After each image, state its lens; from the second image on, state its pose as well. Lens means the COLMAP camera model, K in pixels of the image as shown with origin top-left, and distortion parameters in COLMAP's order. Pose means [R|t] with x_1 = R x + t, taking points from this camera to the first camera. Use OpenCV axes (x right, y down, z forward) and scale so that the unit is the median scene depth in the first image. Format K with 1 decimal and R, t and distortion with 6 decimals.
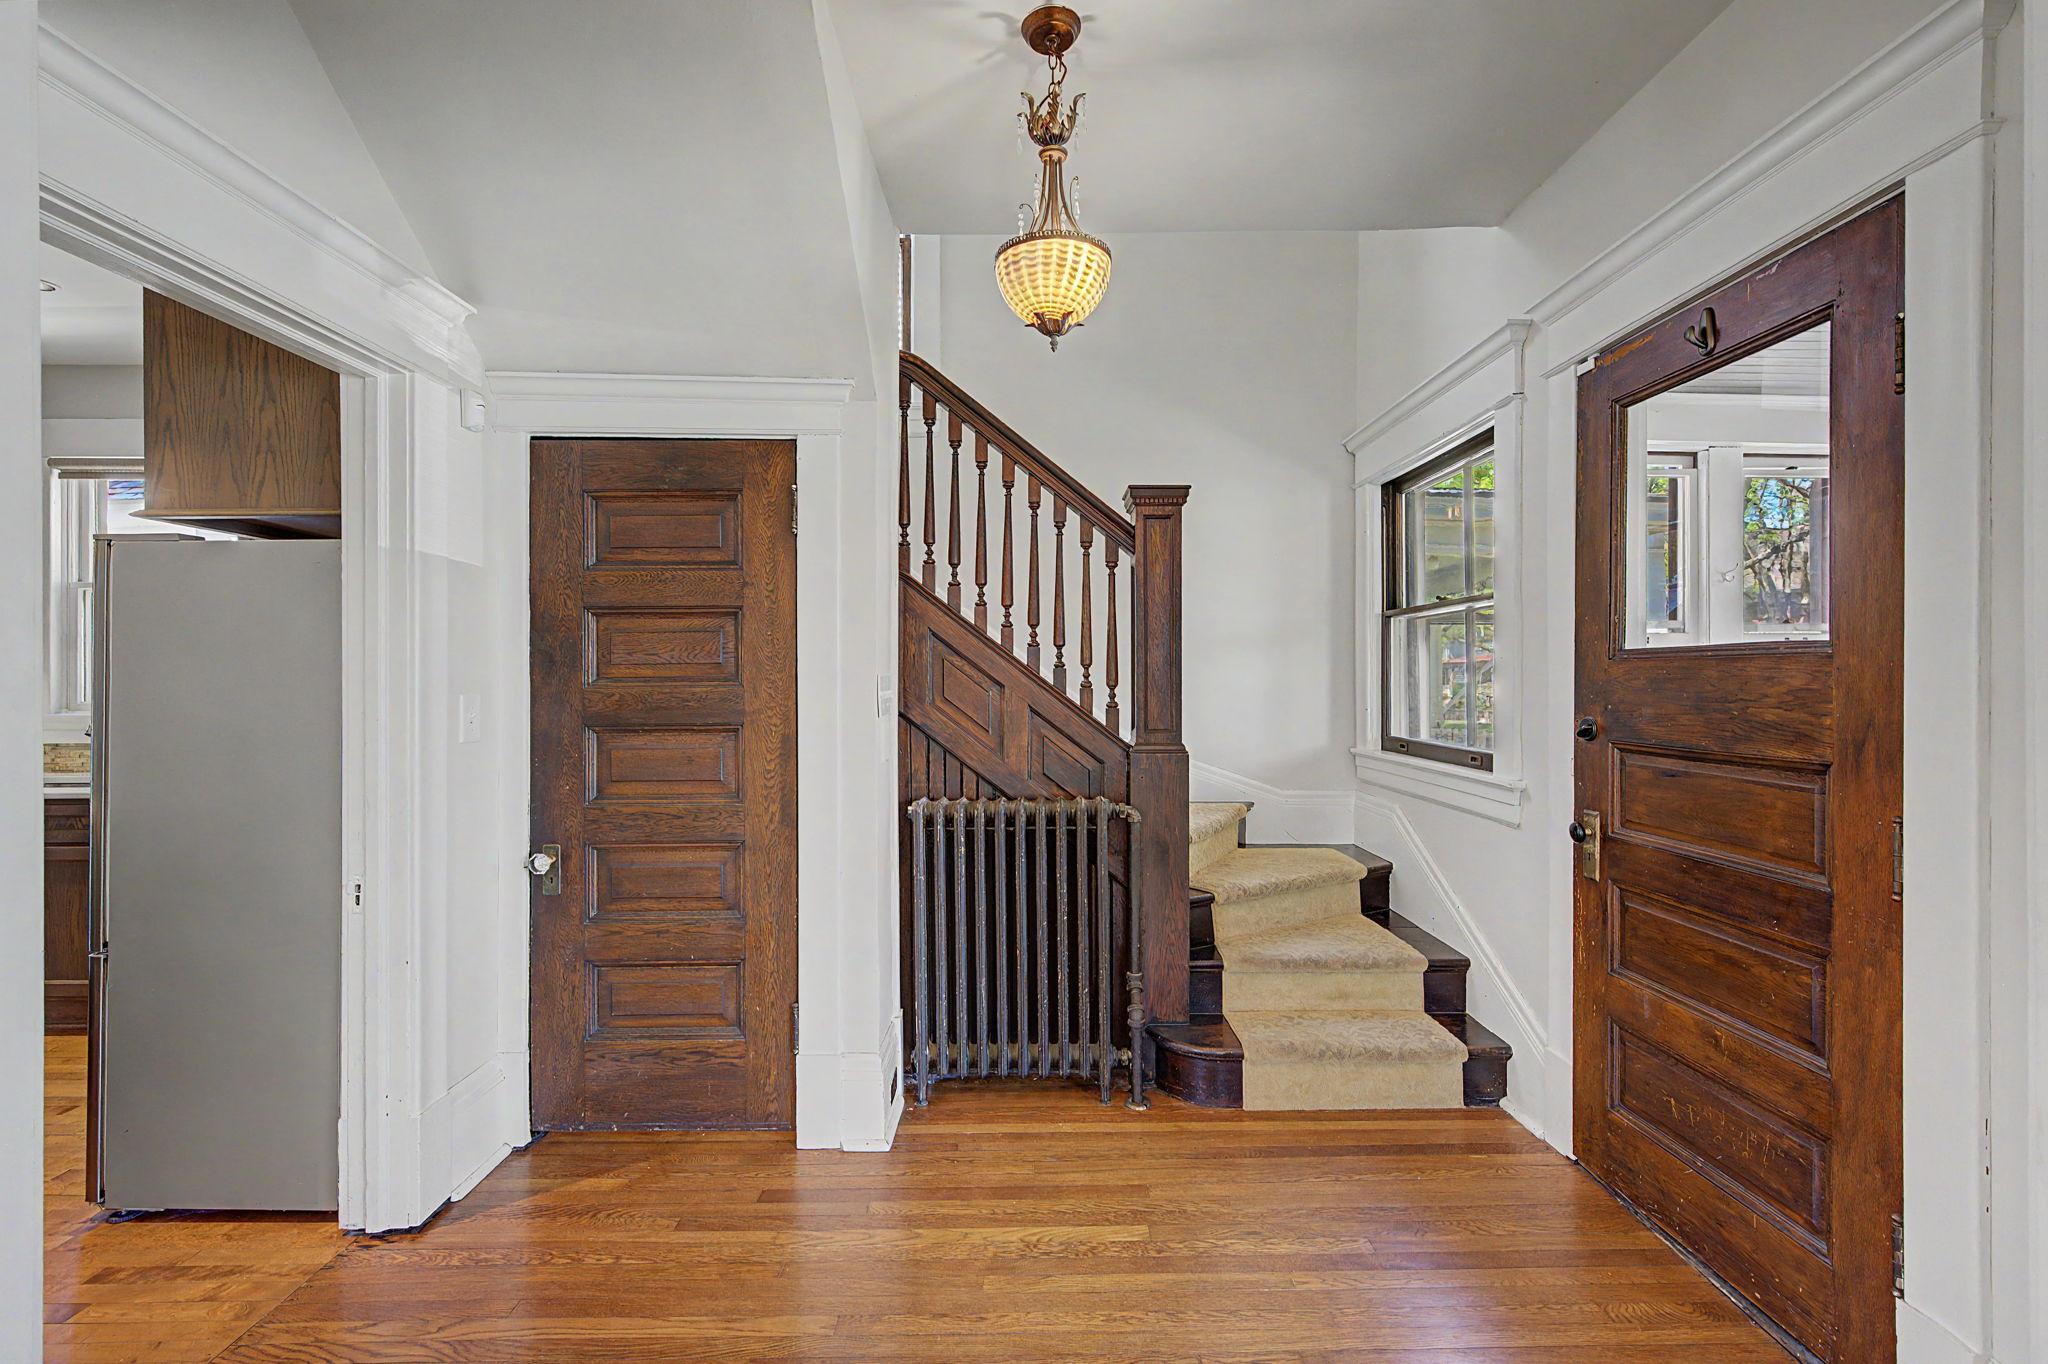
lens RADIAL K [[884.2, 0, 1021.5], [0, 884.2, 674.3], [0, 0, 1]] dist [0.003856, 0.001278]
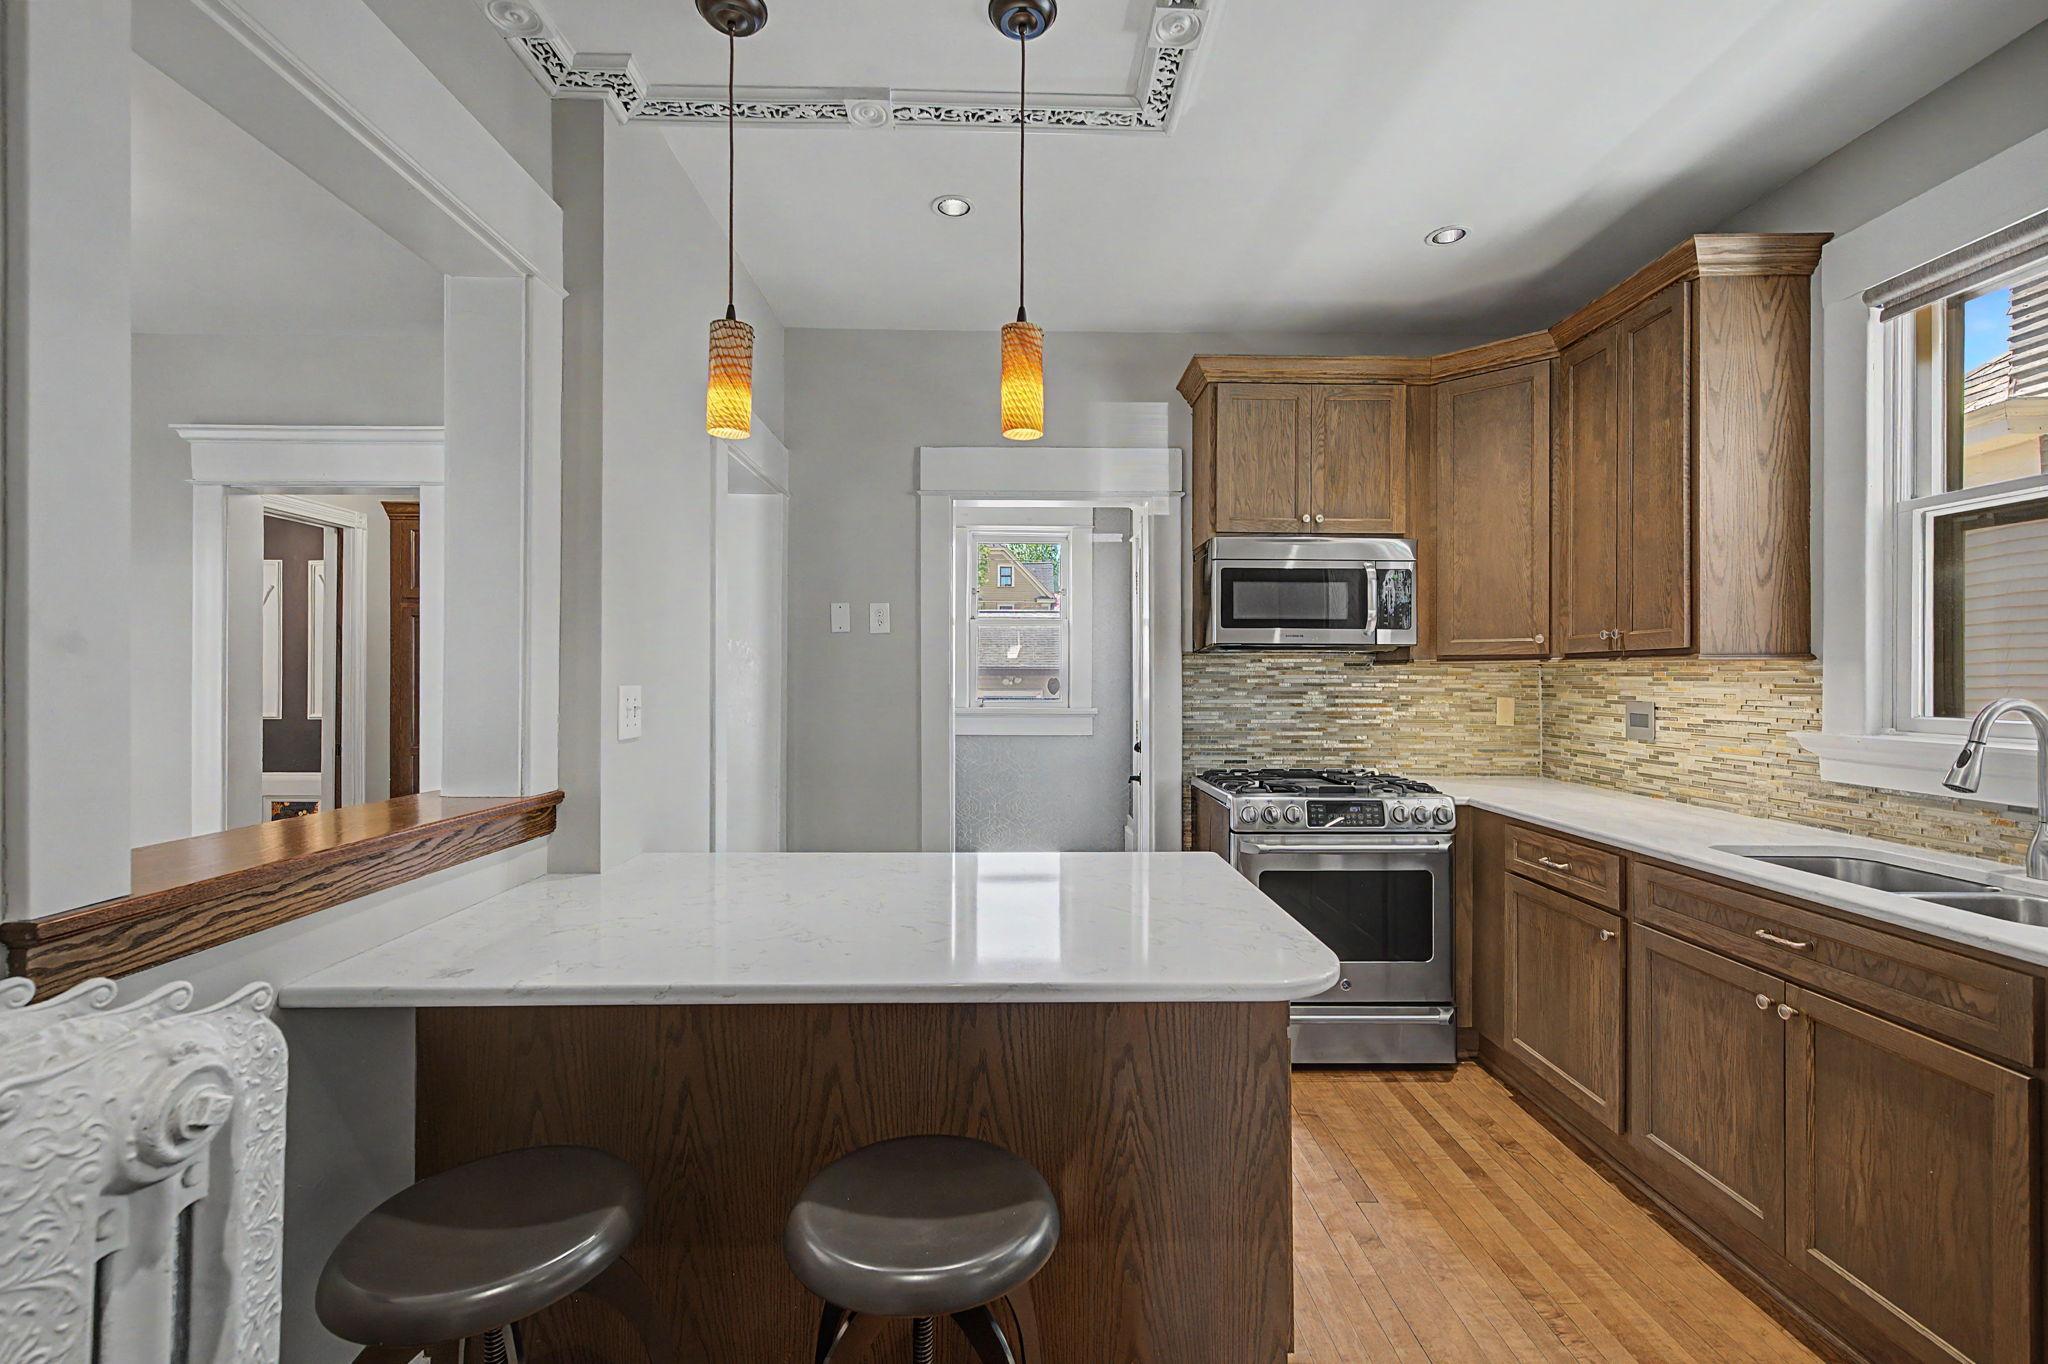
lens RADIAL K [[884.2, 0, 1022.2], [0, 884.2, 670.2], [0, 0, 1]] dist [0.003856, 0.001278]
pose [[0.011914, -0.005338, -0.999915, -0.736138], [-0.003156, 0.999981, -0.005376, 0.010771], [0.999924, 0.003220, 0.011897, 0.629509]]
